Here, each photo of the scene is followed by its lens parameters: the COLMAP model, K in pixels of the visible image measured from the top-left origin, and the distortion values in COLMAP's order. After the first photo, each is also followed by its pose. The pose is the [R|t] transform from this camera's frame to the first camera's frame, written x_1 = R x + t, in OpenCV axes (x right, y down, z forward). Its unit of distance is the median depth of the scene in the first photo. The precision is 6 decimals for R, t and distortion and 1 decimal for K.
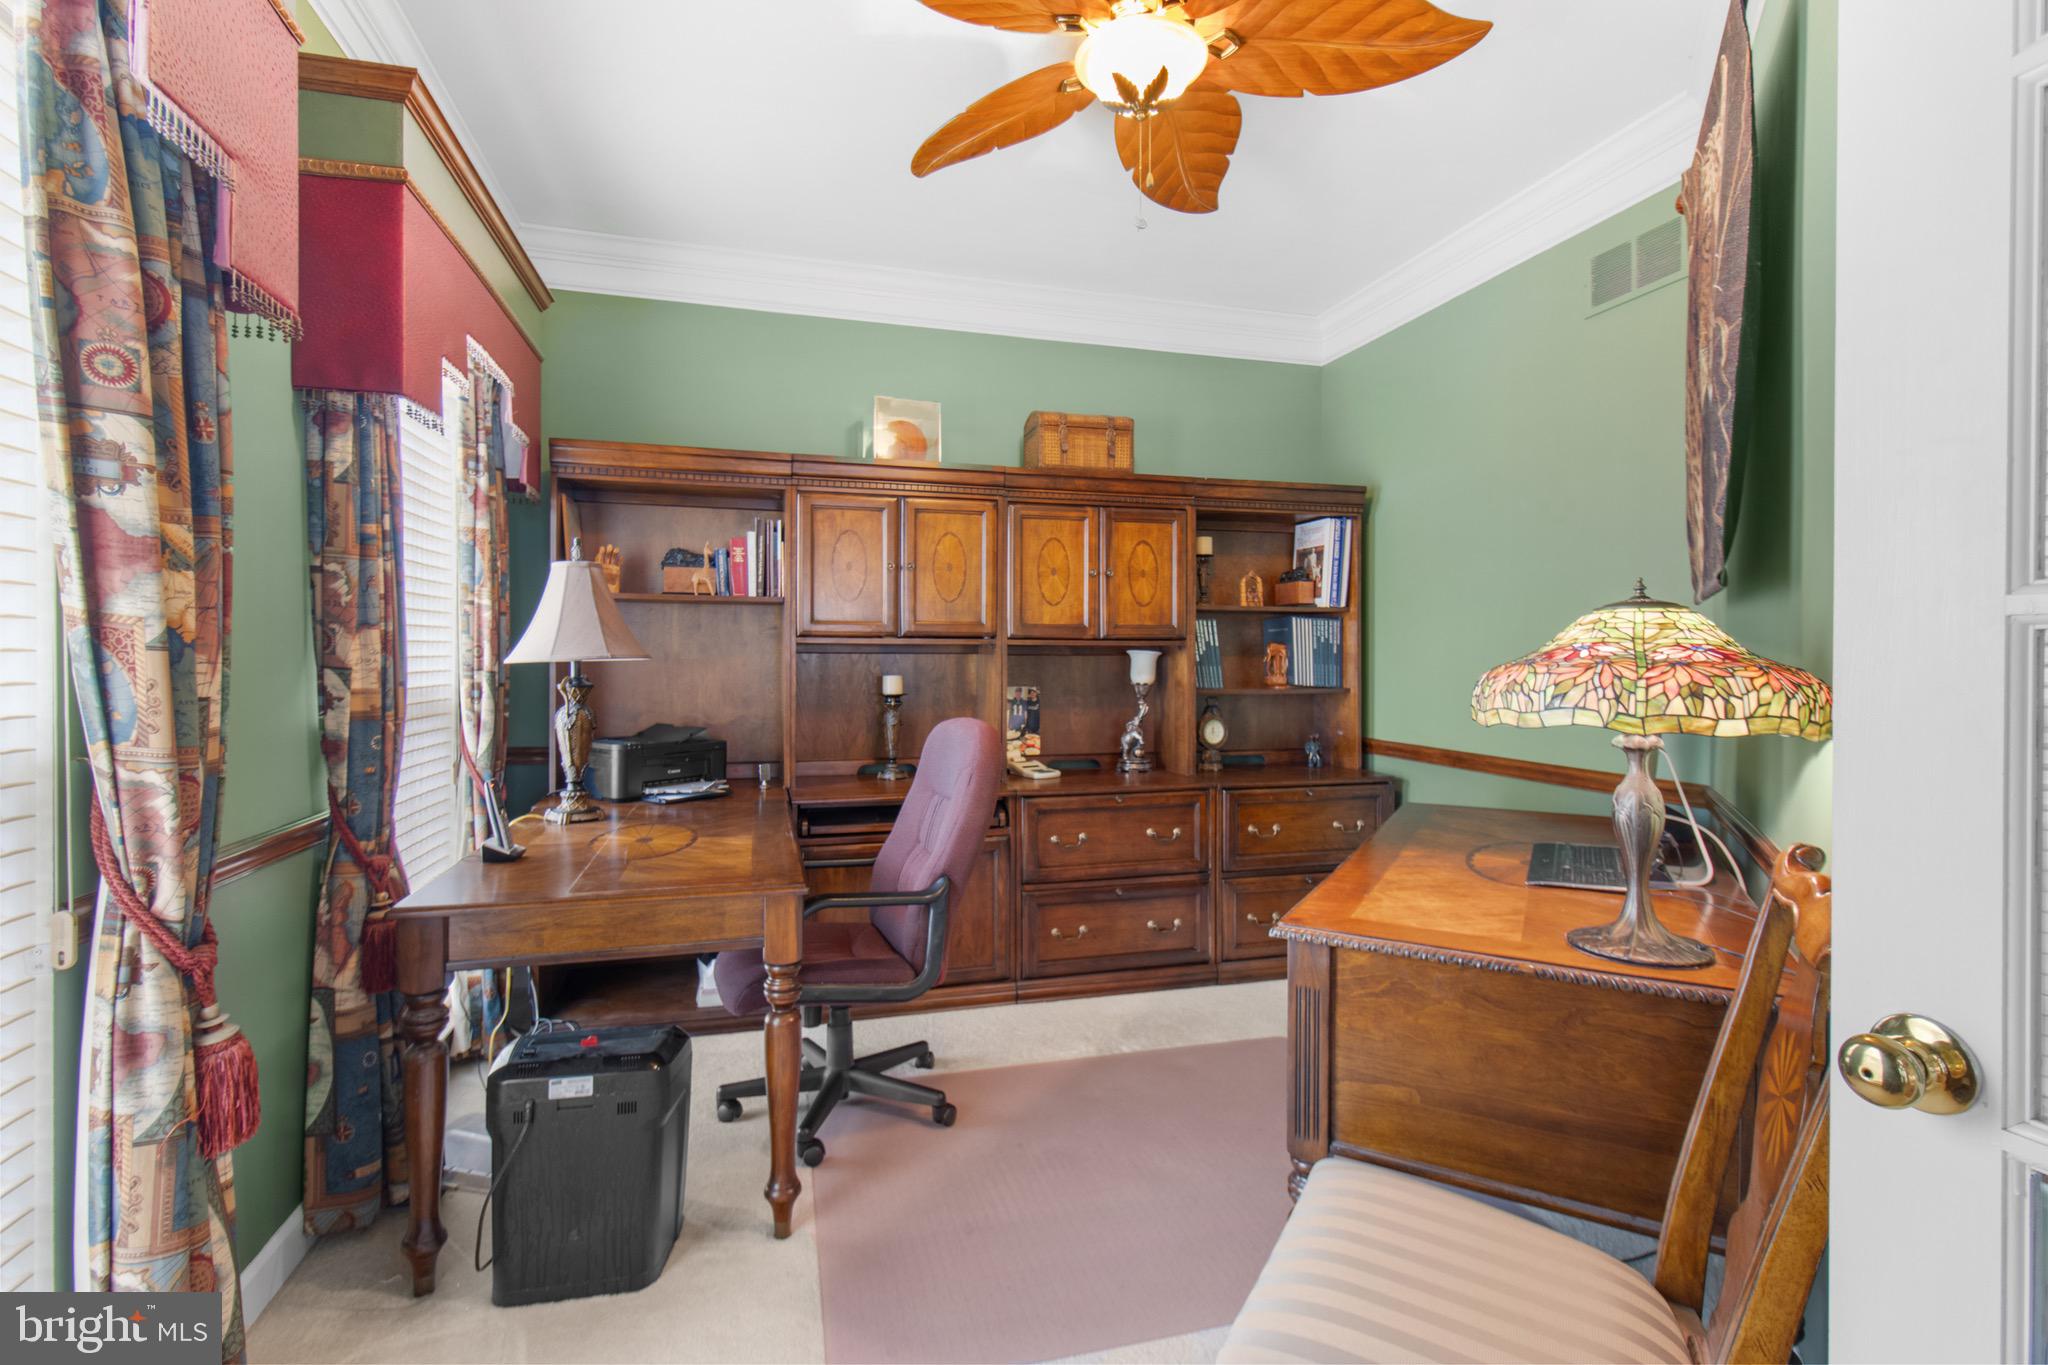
lens RADIAL K [[953.7, 0, 1023.1], [0, 953.7, 674.4], [0, 0, 1]] dist [0.003766, -0.000021]
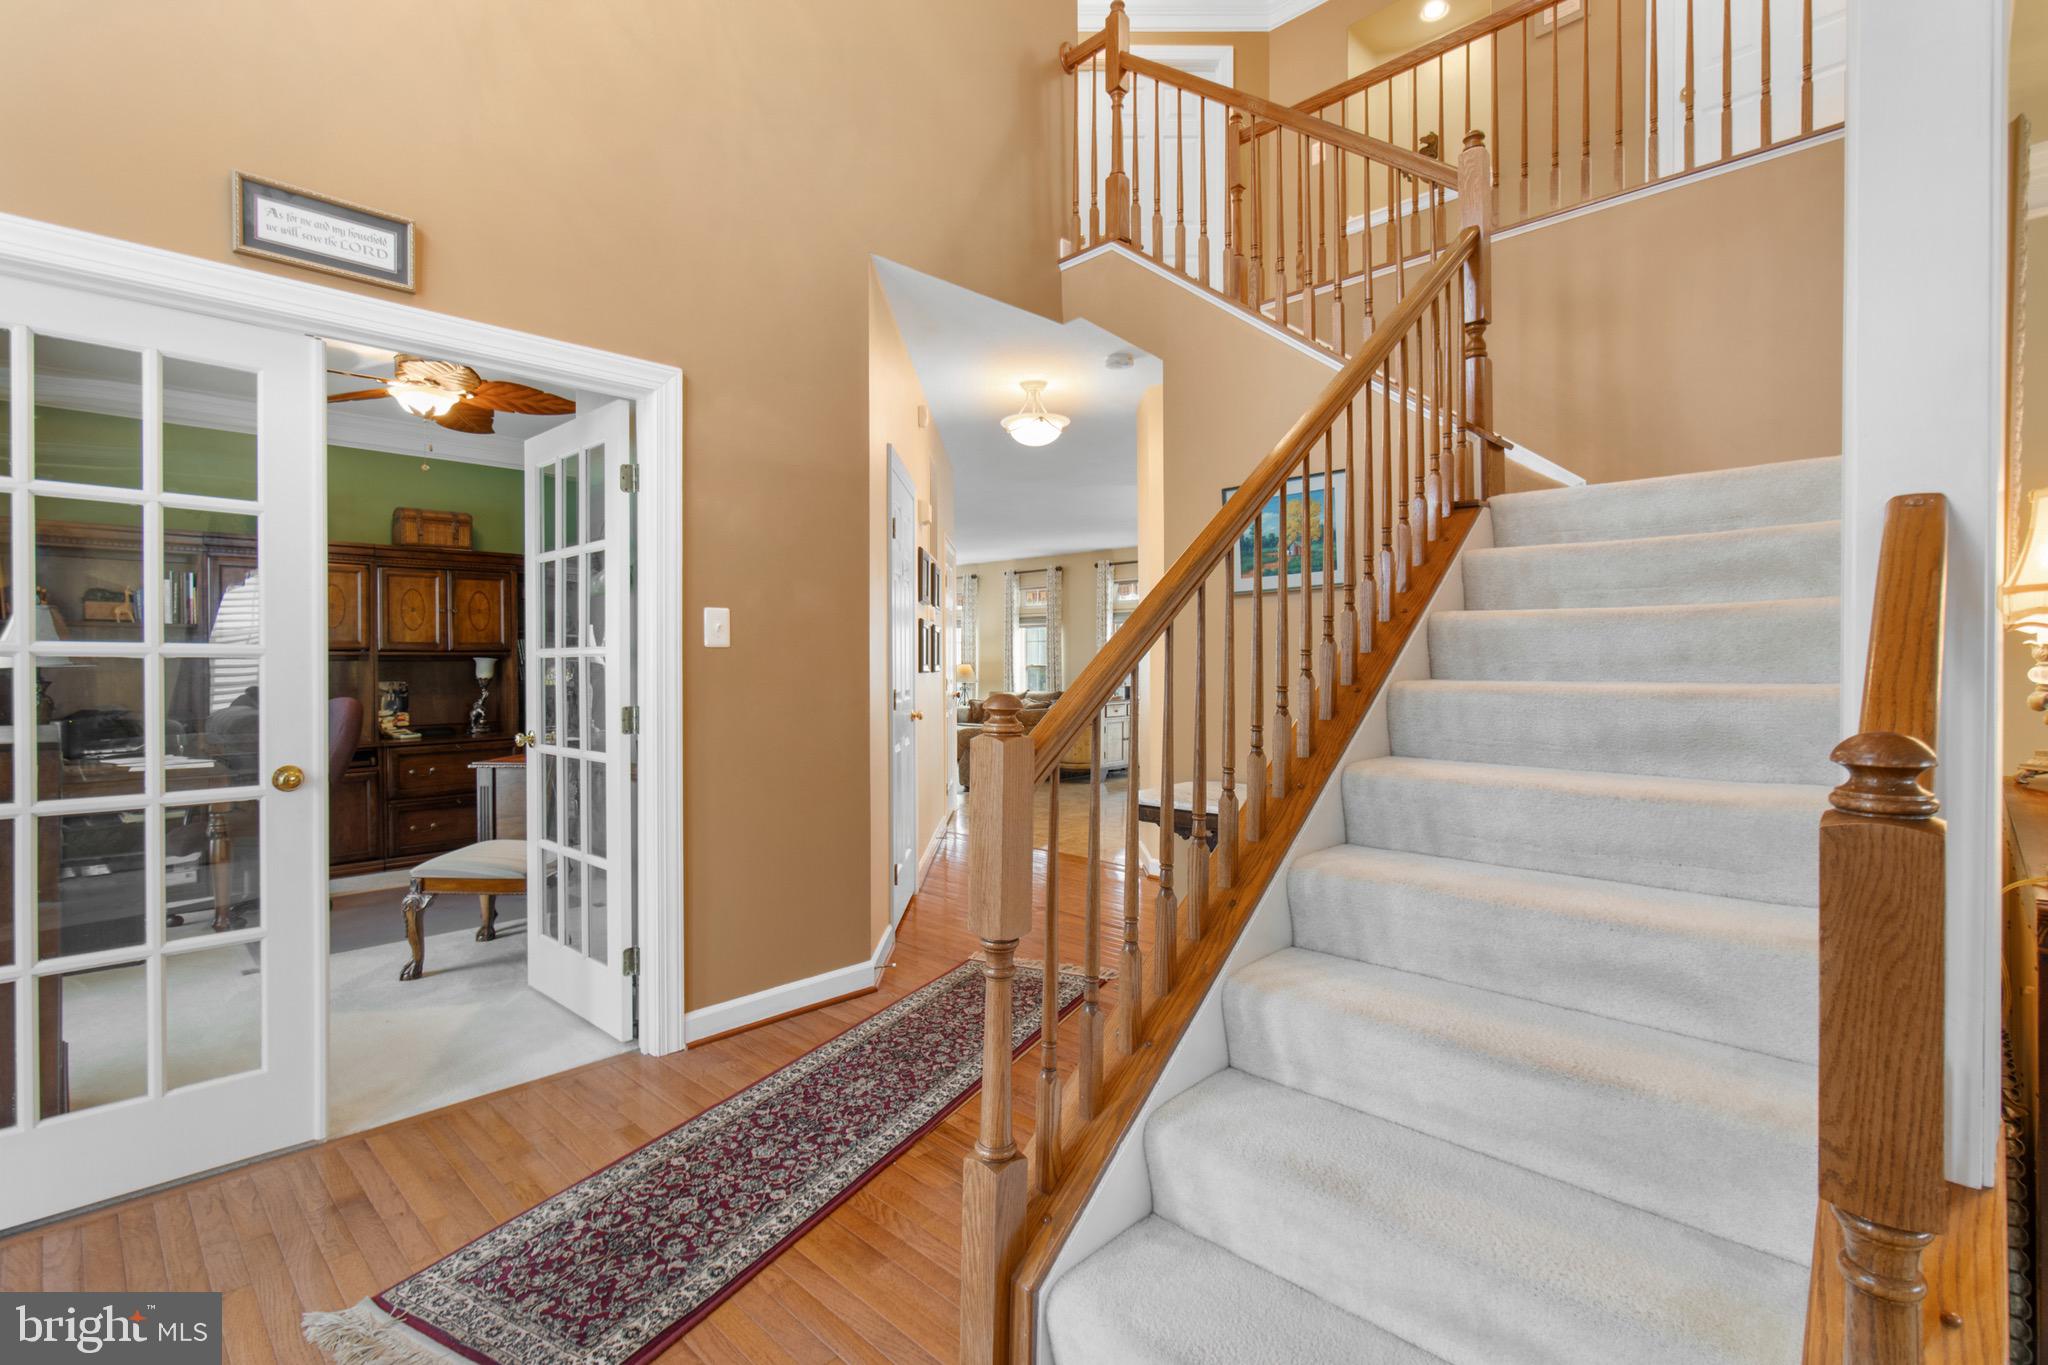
lens RADIAL K [[953.7, 0, 1030.2], [0, 953.7, 670.3], [0, 0, 1]] dist [0.003766, -0.000021]
pose [[0.866494, -0.010431, 0.499078, 0.127624], [0.014354, 0.999889, -0.004024, 0.016607], [-0.498981, 0.010651, 0.866548, -0.907899]]
